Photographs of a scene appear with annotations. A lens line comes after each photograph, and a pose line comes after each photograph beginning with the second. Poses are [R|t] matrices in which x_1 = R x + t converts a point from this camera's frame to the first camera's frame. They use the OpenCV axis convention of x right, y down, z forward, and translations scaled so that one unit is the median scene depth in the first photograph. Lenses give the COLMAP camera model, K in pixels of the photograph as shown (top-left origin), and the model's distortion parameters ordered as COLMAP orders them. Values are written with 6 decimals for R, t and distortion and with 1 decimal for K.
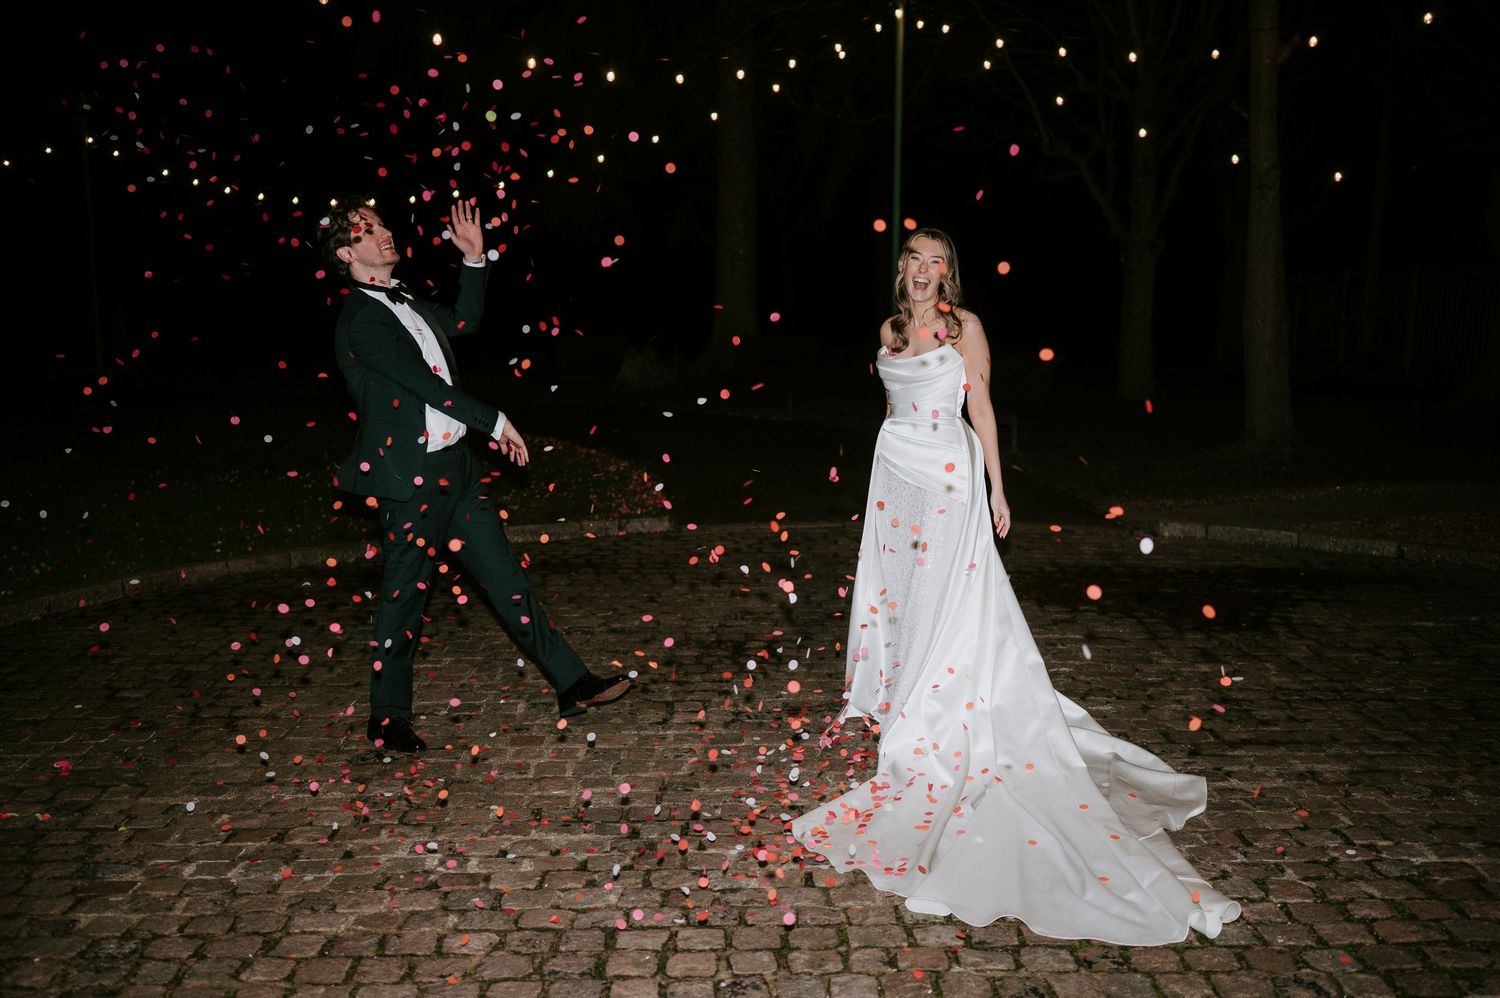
lens RADIAL K [[1421.5, 0, 750.8], [0, 1421.5, 500.5], [0, 0, 1]] dist [0.000926, 0.006438]
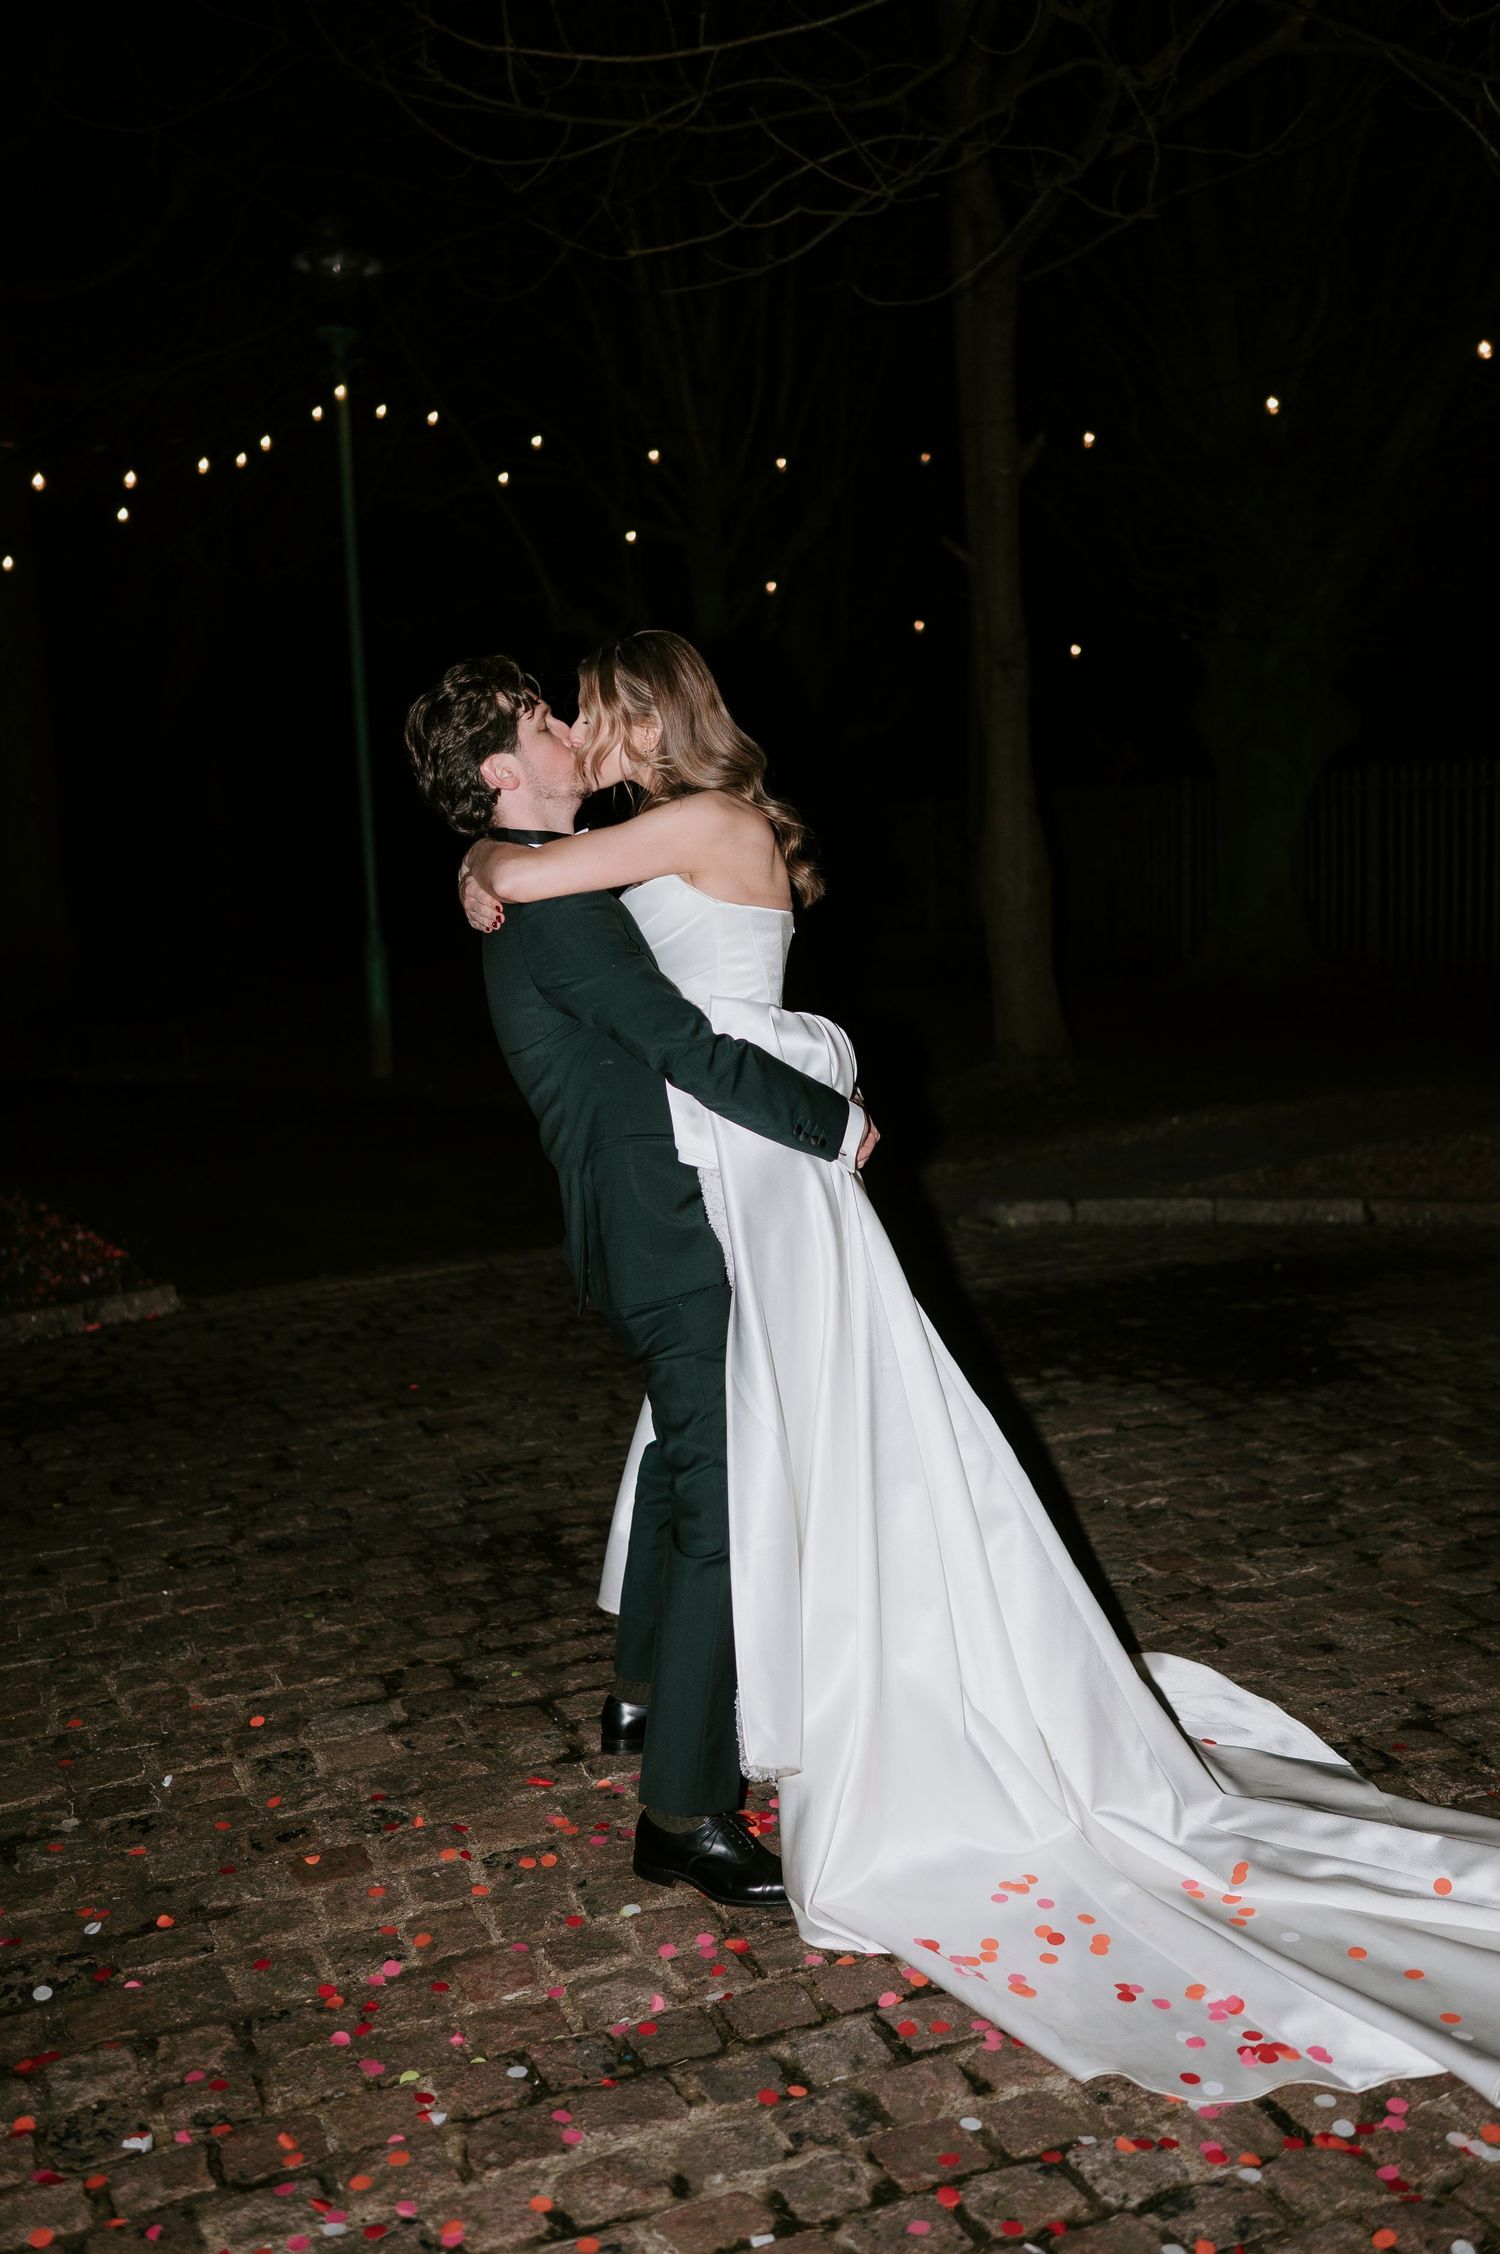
lens RADIAL K [[2136.0, 0, 748.0], [0, 2136.0, 1123.8], [0, 0, 1]] dist [-0.001312, 0.008402]
pose [[0.929406, -0.087177, 0.358615, -0.307939], [0.093898, 0.995581, -0.001331, -0.060668], [-0.356915, 0.034911, 0.933484, 0.378871]]
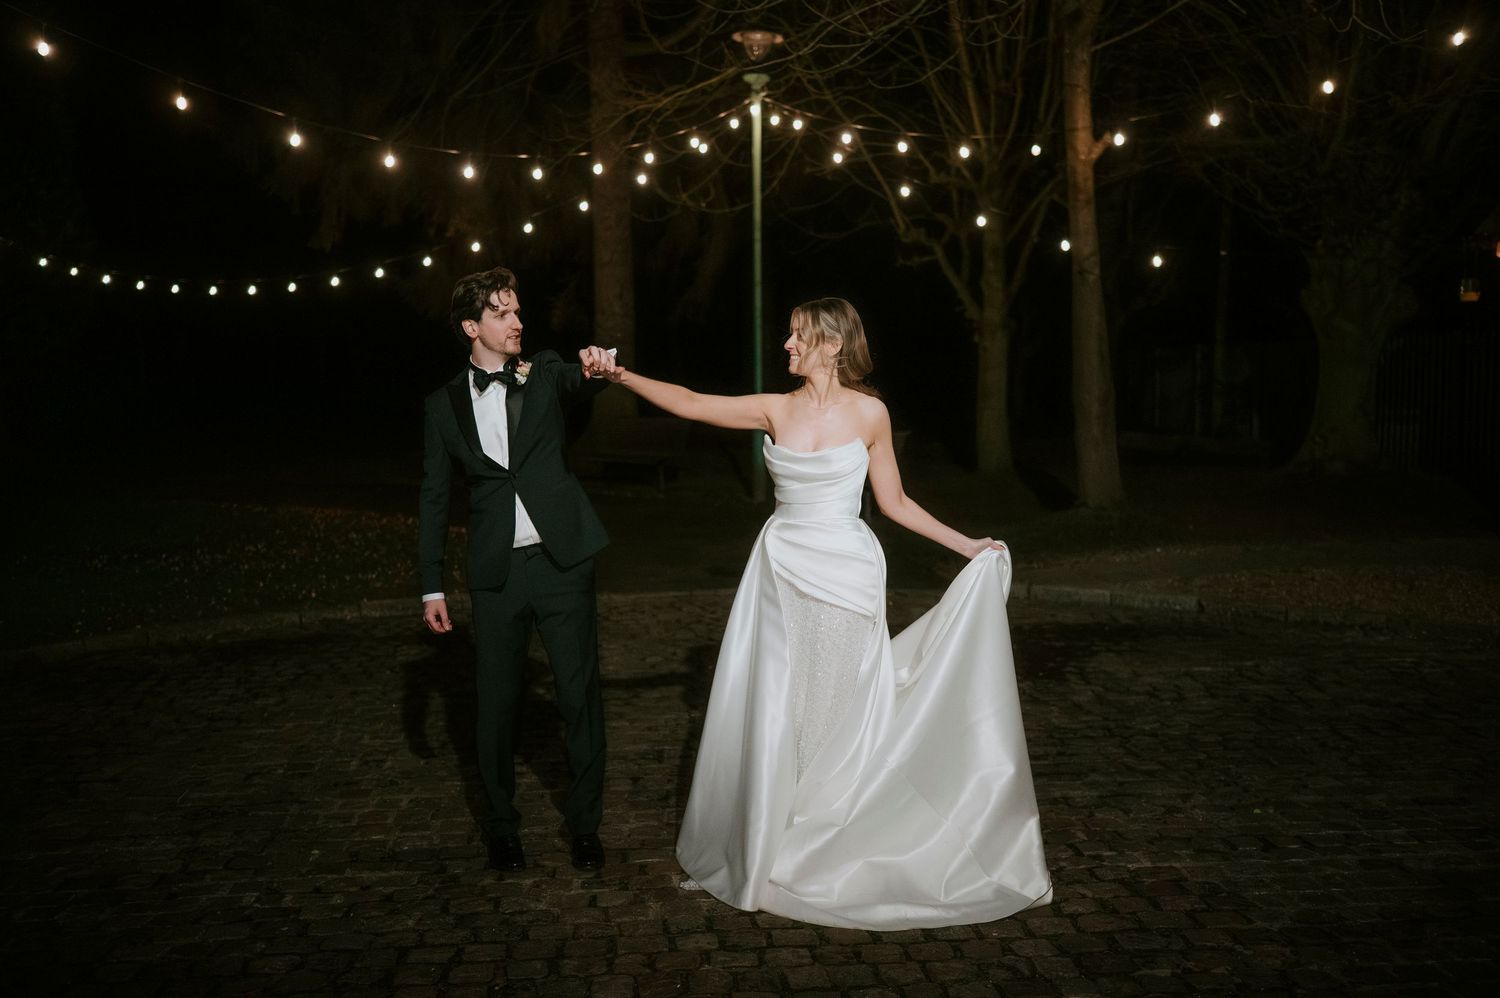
lens RADIAL K [[1421.4, 0, 747.7], [0, 1421.4, 502.9], [0, 0, 1]] dist [-0.001312, 0.008402]
pose [[0.997697, -0.017792, 0.065456, 0.087009], [0.021310, 0.998344, -0.053436, 0.016268], [-0.064397, 0.054707, 0.996424, -0.121644]]
